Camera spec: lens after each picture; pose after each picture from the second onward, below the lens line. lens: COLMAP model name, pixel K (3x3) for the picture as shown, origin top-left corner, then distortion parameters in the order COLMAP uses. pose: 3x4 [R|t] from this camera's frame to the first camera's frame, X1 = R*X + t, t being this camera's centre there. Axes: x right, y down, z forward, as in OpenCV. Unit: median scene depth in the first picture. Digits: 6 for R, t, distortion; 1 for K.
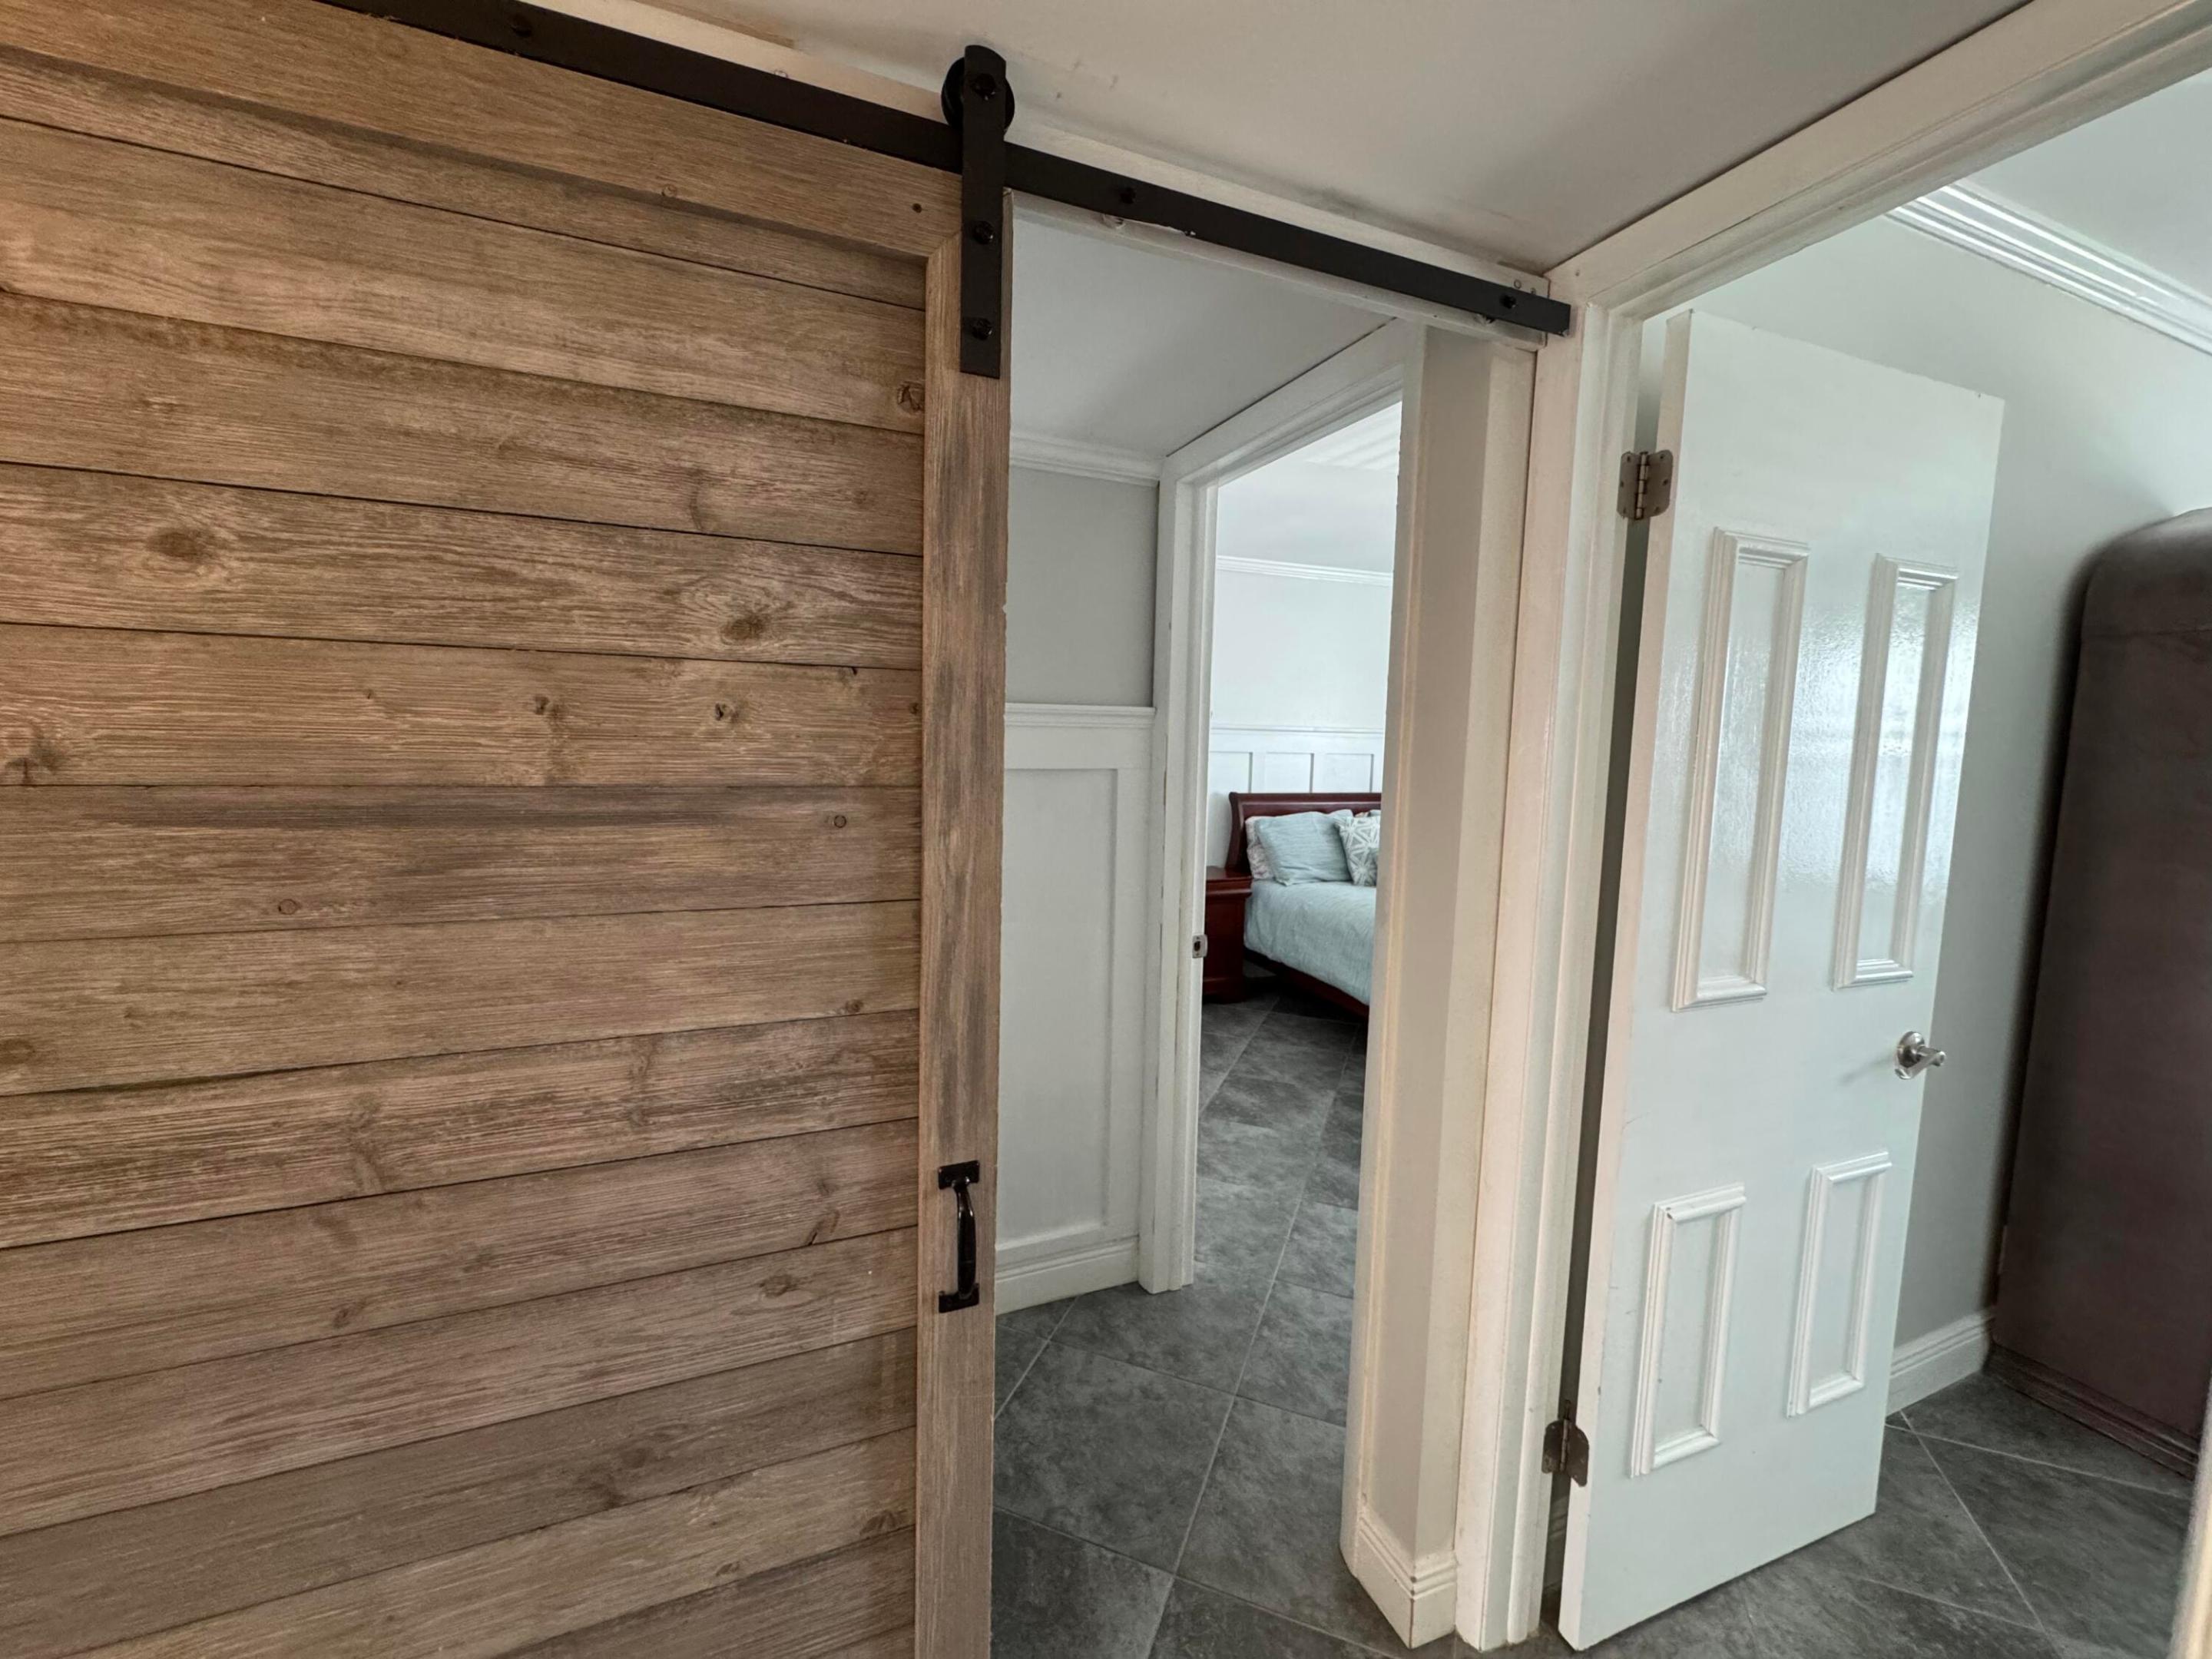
lens RADIAL K [[883.7, 0, 1098.3], [0, 883.7, 829.2], [0, 0, 1]] dist [-0.001291, -0.000086]
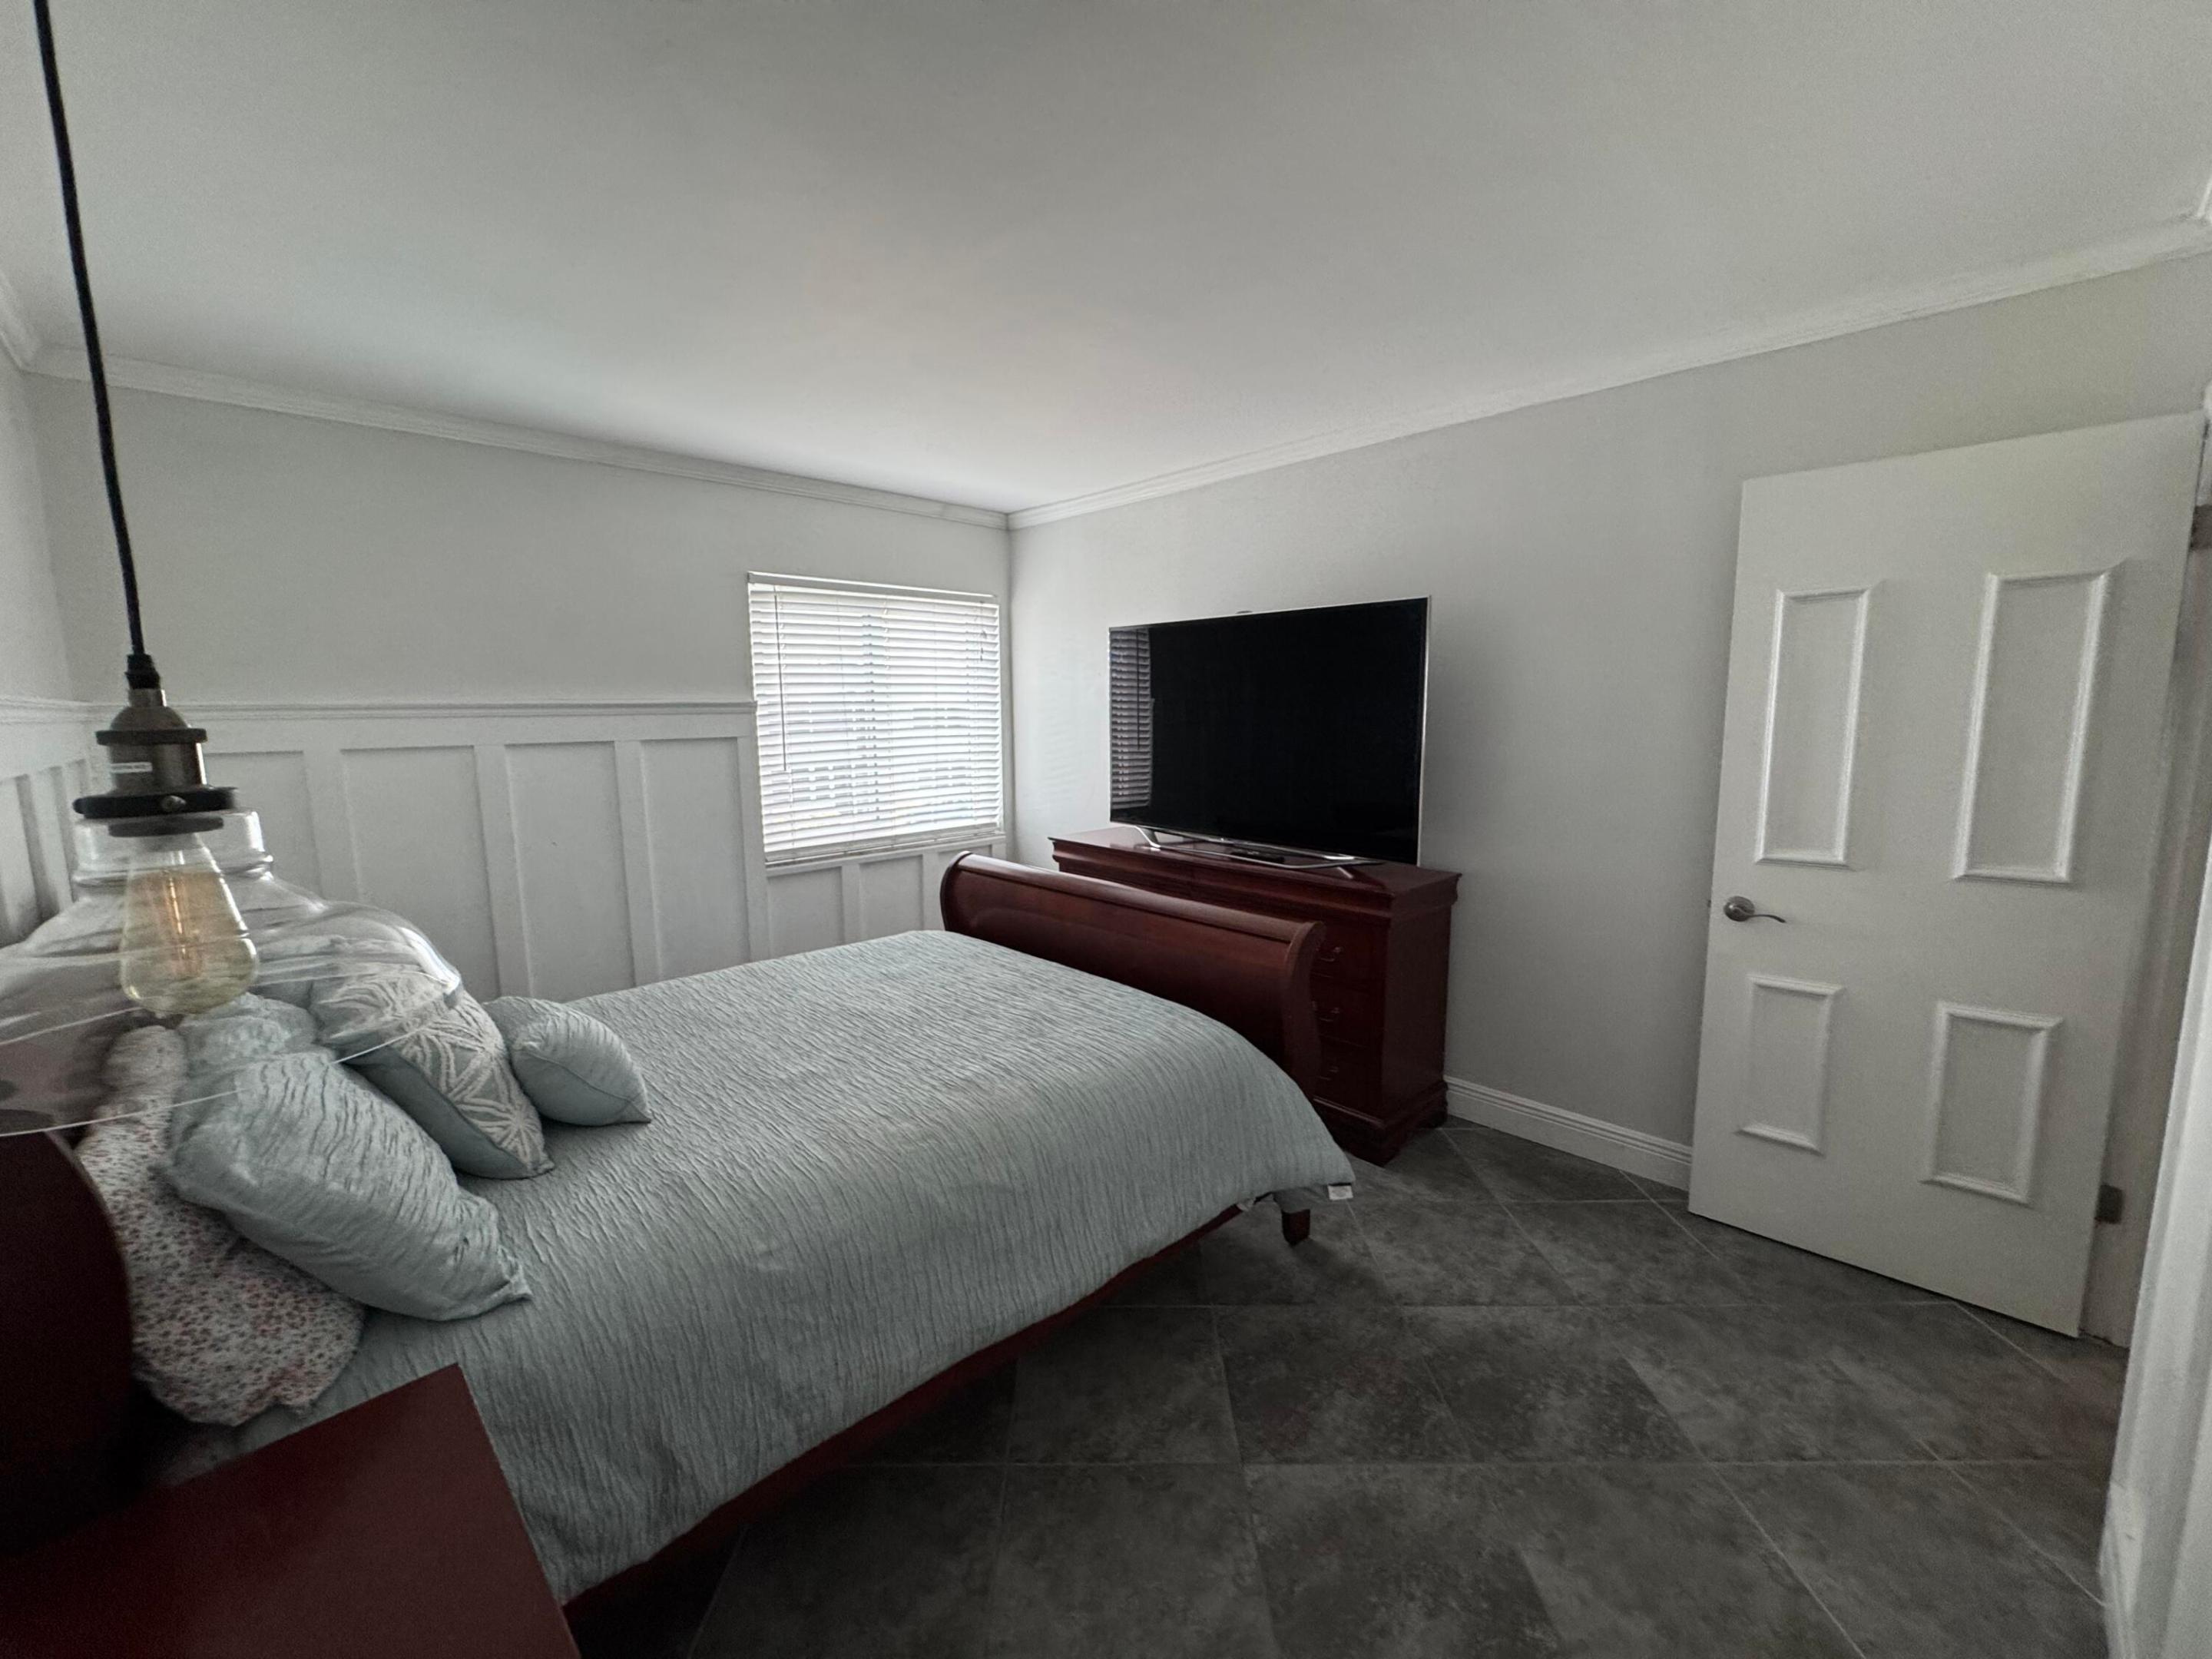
lens RADIAL K [[883.7, 0, 1104.0], [0, 883.7, 820.9], [0, 0, 1]] dist [-0.001291, -0.000086]
pose [[-0.374833, -0.134171, 0.917332, -0.109543], [0.098235, 0.978154, 0.183207, -0.162866], [-0.921873, 0.158786, -0.353464, 1.421049]]
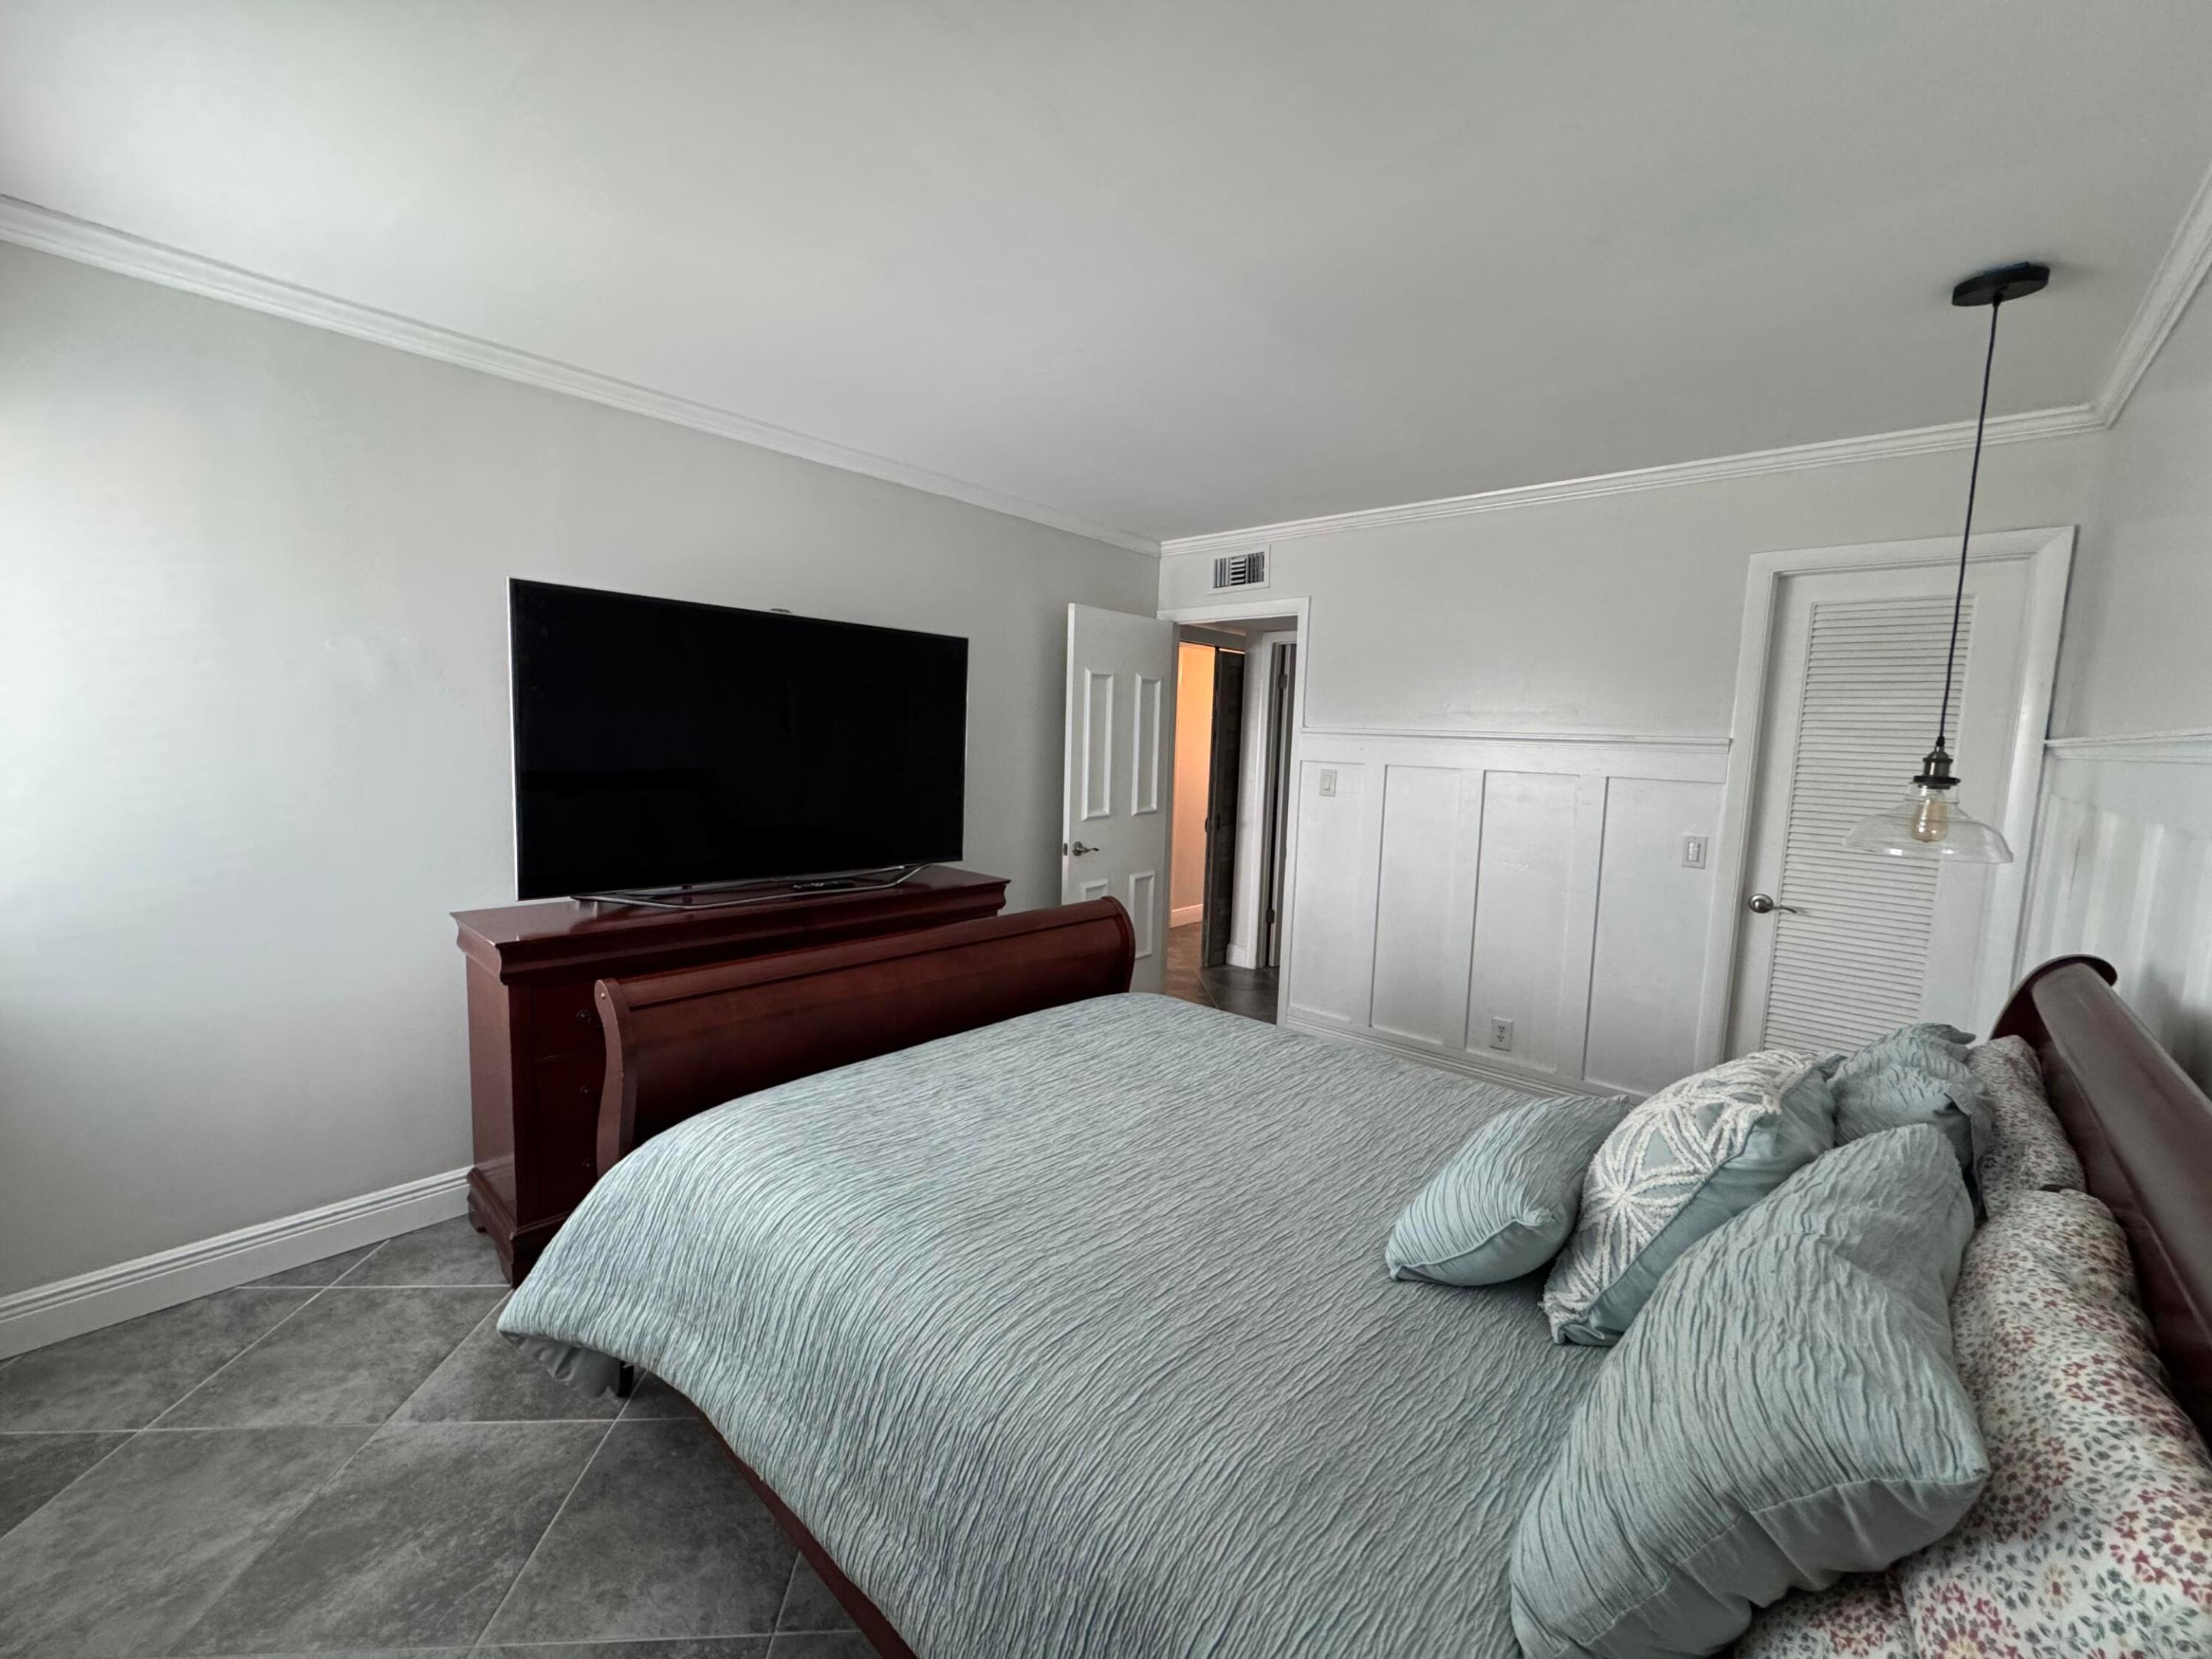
lens RADIAL K [[883.7, 0, 1108.1], [0, 883.7, 832.4], [0, 0, 1]] dist [-0.001291, -0.000086]
pose [[-0.892709, -0.003005, -0.450623, 0.974040], [-0.099328, 0.976696, 0.190261, -0.176932], [0.439550, 0.214607, -0.872204, 1.846623]]
